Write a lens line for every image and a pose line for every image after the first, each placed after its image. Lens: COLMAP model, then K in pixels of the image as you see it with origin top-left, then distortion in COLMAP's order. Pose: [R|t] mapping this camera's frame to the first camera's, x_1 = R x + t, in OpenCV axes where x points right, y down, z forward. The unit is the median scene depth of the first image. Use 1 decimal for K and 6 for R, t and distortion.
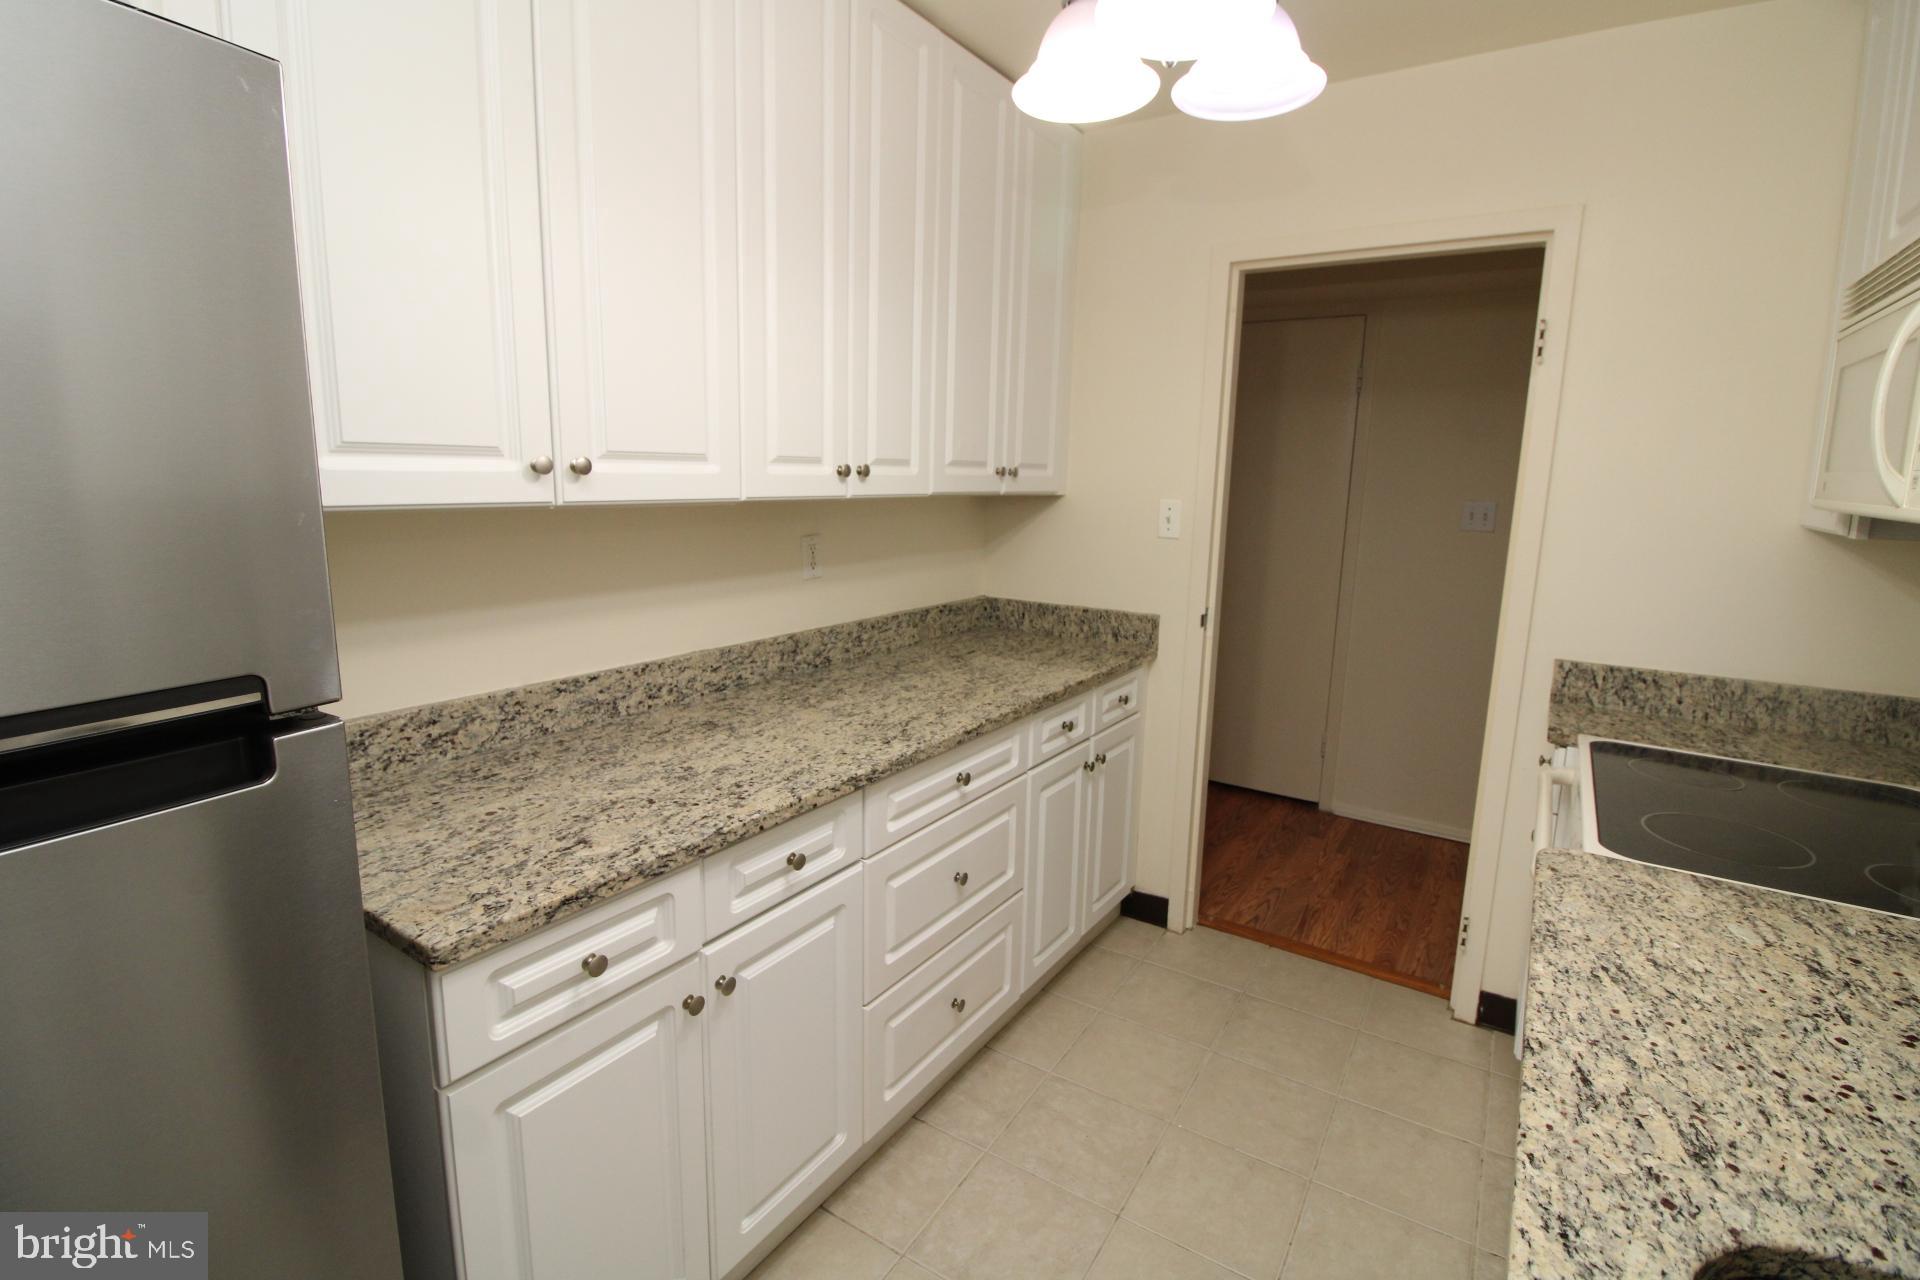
lens RADIAL K [[885.2, 0, 968.7], [0, 885.2, 626.6], [0, 0, 1]] dist [-0.003151, -0.010373]
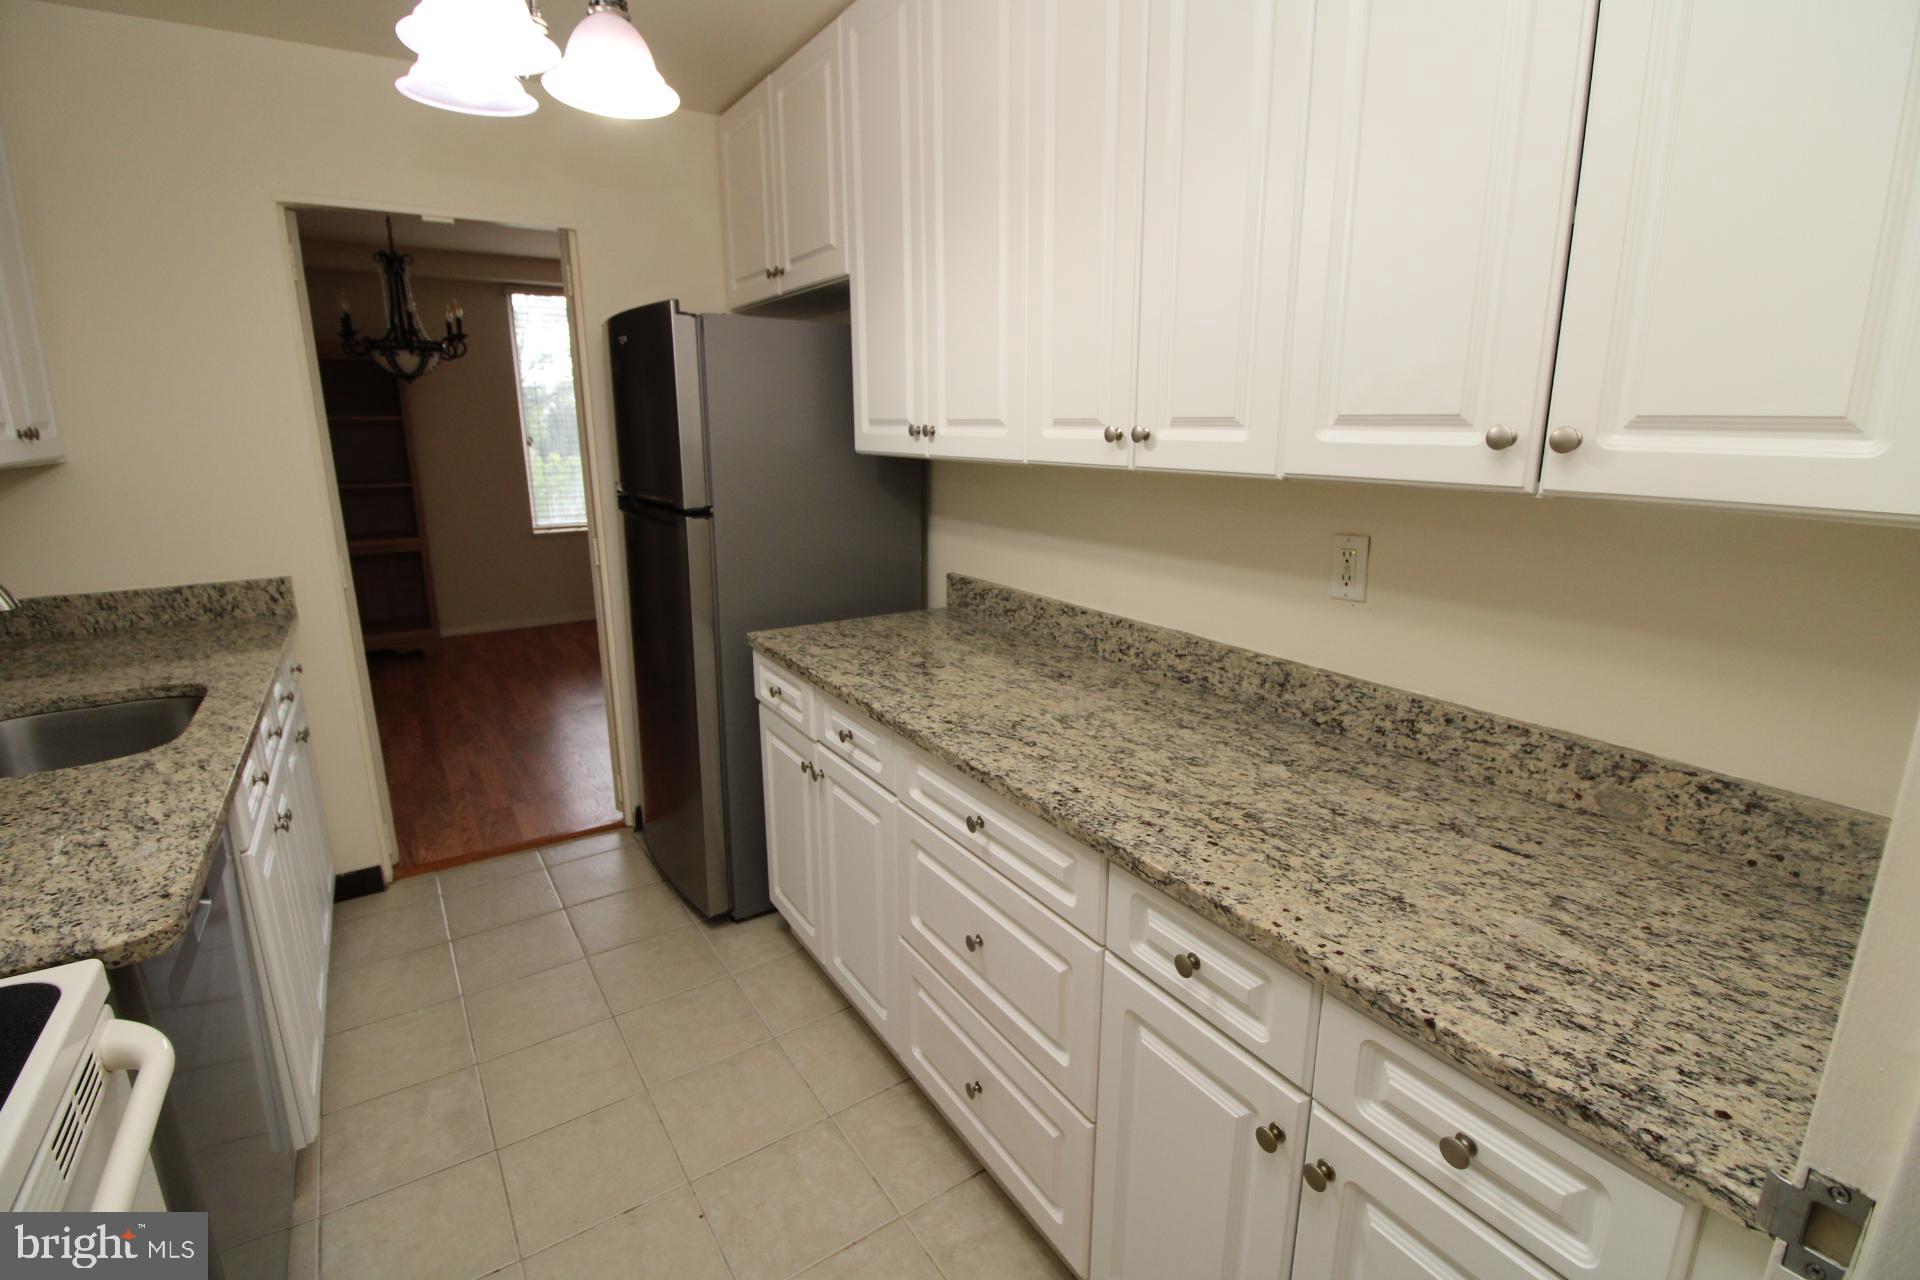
lens RADIAL K [[885.2, 0, 965.0], [0, 885.2, 624.0], [0, 0, 1]] dist [-0.003151, -0.010373]
pose [[-0.396638, 0.182740, -0.899602, 0.638833], [-0.171068, 0.948105, 0.268017, -0.196142], [0.901895, 0.260199, -0.344794, 1.145630]]
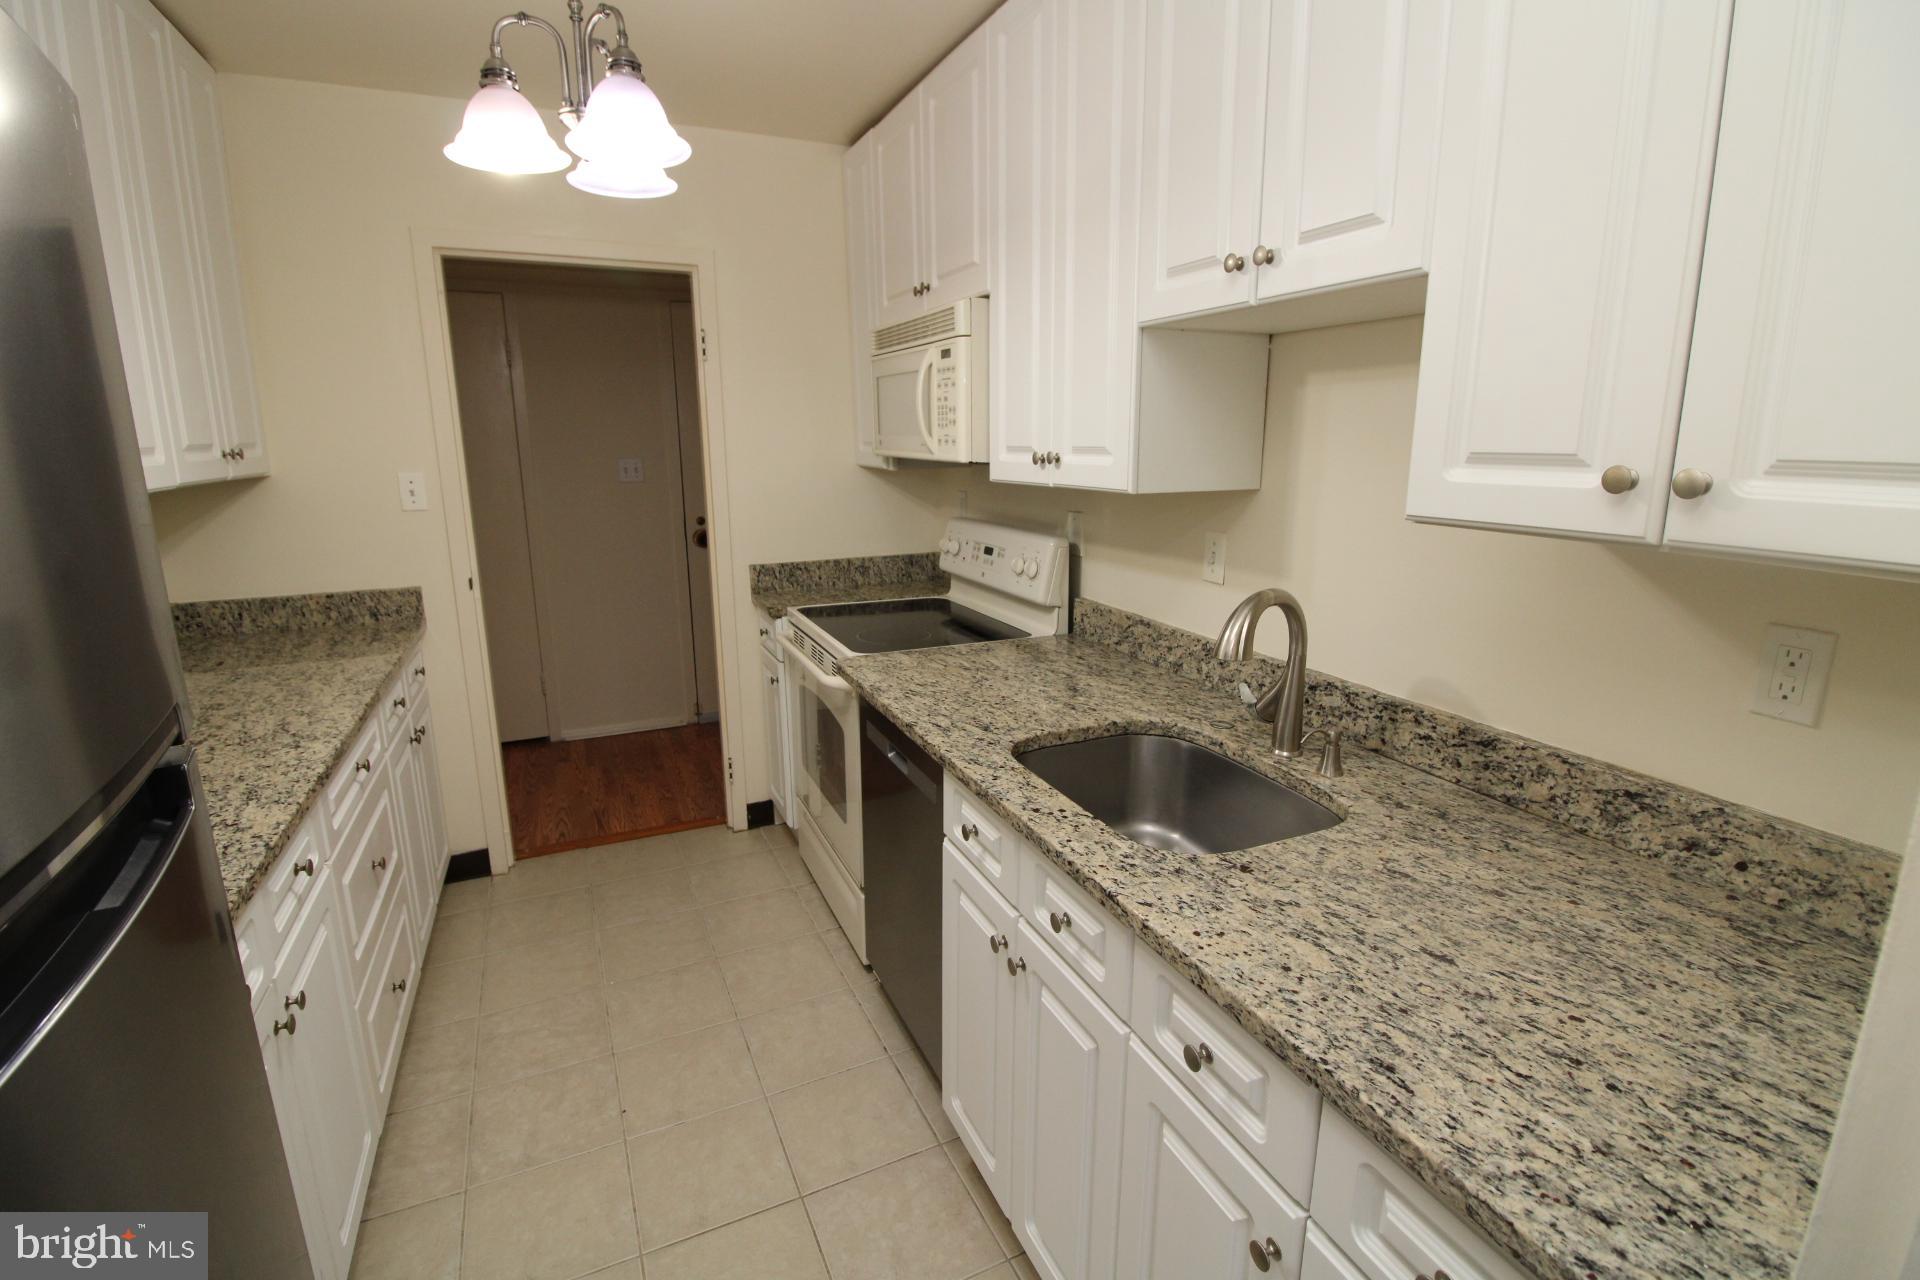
lens RADIAL K [[885.2, 0, 965.2], [0, 885.2, 629.6], [0, 0, 1]] dist [-0.003151, -0.010373]
pose [[0.534636, -0.207878, 0.819116, -0.400605], [0.162826, 0.976451, 0.141530, -0.008416], [-0.829248, 0.057706, 0.555894, -0.118037]]
